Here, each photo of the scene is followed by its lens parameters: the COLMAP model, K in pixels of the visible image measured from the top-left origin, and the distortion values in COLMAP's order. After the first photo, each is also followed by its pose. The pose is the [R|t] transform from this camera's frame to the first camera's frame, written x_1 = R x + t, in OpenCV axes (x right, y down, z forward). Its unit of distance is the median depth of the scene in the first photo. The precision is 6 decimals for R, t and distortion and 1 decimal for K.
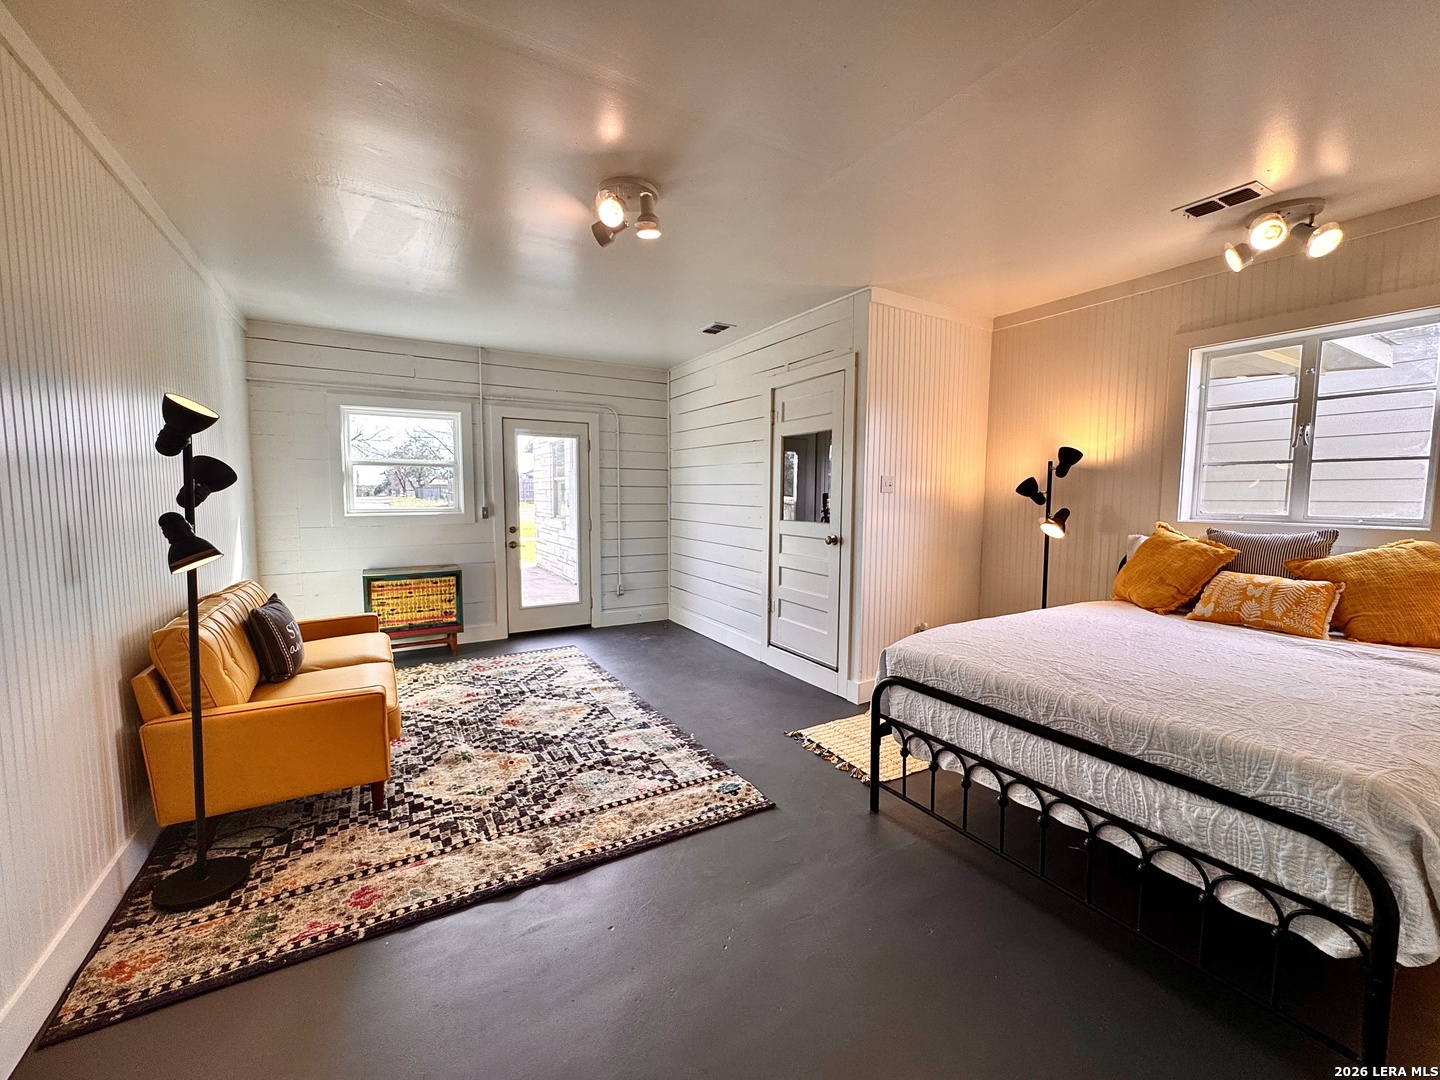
lens RADIAL K [[582.5, 0, 720.0], [0, 582.5, 540.0], [0, 0, 1]] dist [0.000317, 0.000073]
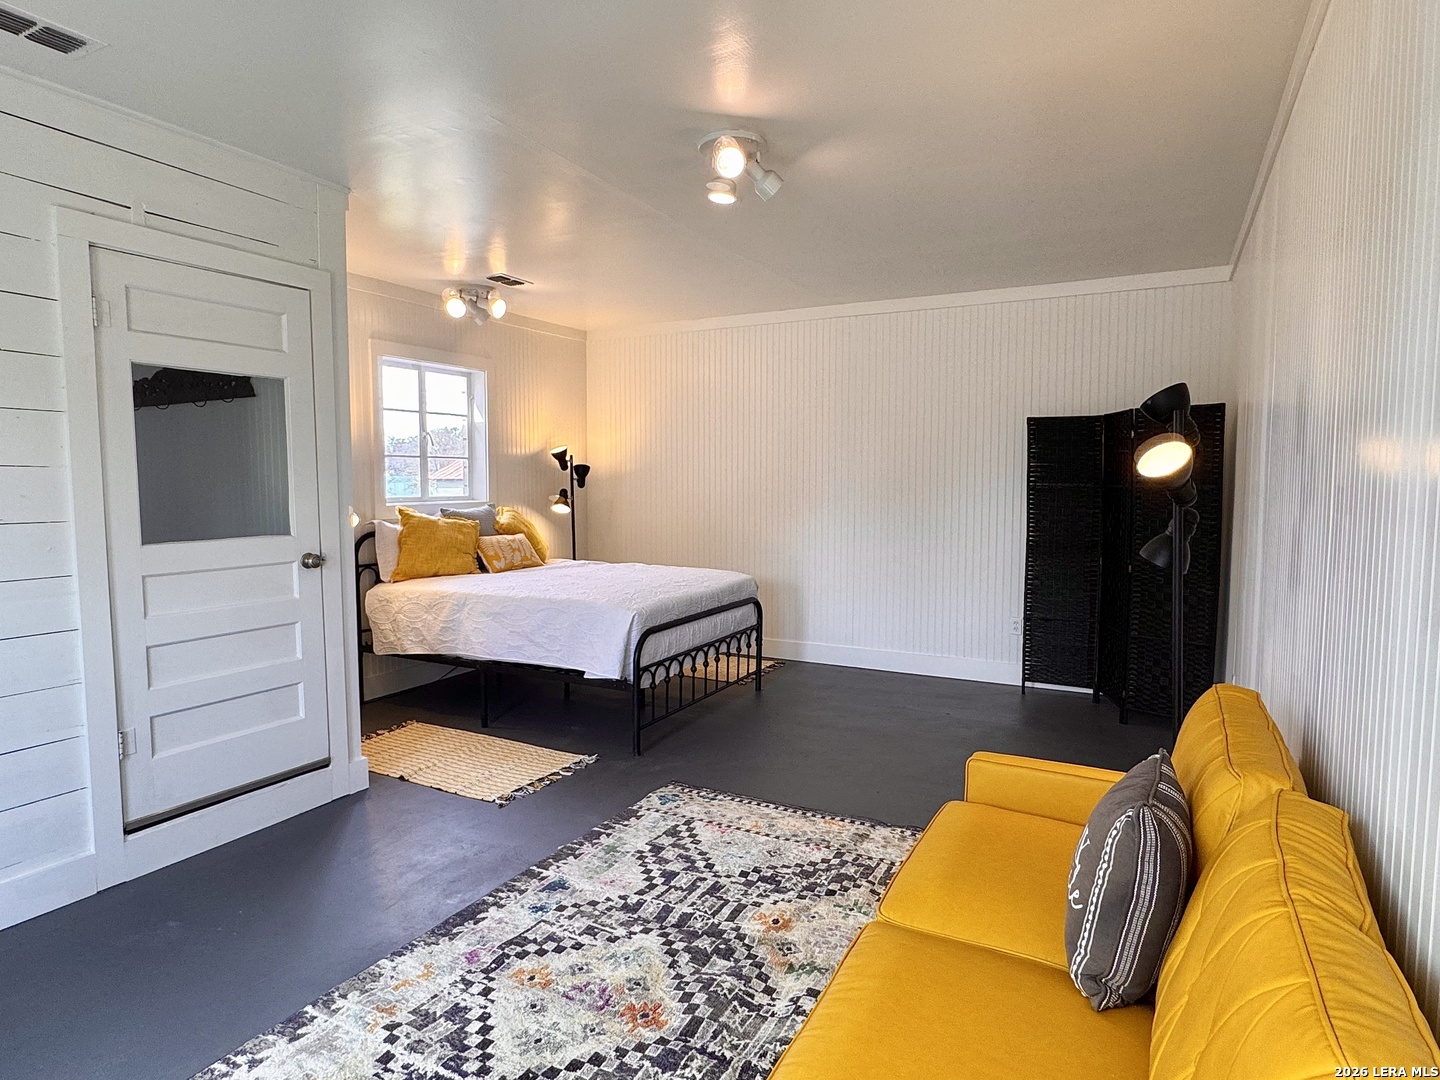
lens RADIAL K [[822.5, 0, 720.0], [0, 822.5, 540.0], [0, 0, 1]] dist [0.001460, 0.000148]
pose [[-0.522076, -0.068312, 0.850159, -0.970550], [0.068882, 0.990154, 0.121861, -0.122583], [-0.850113, 0.122182, -0.512231, 1.346525]]
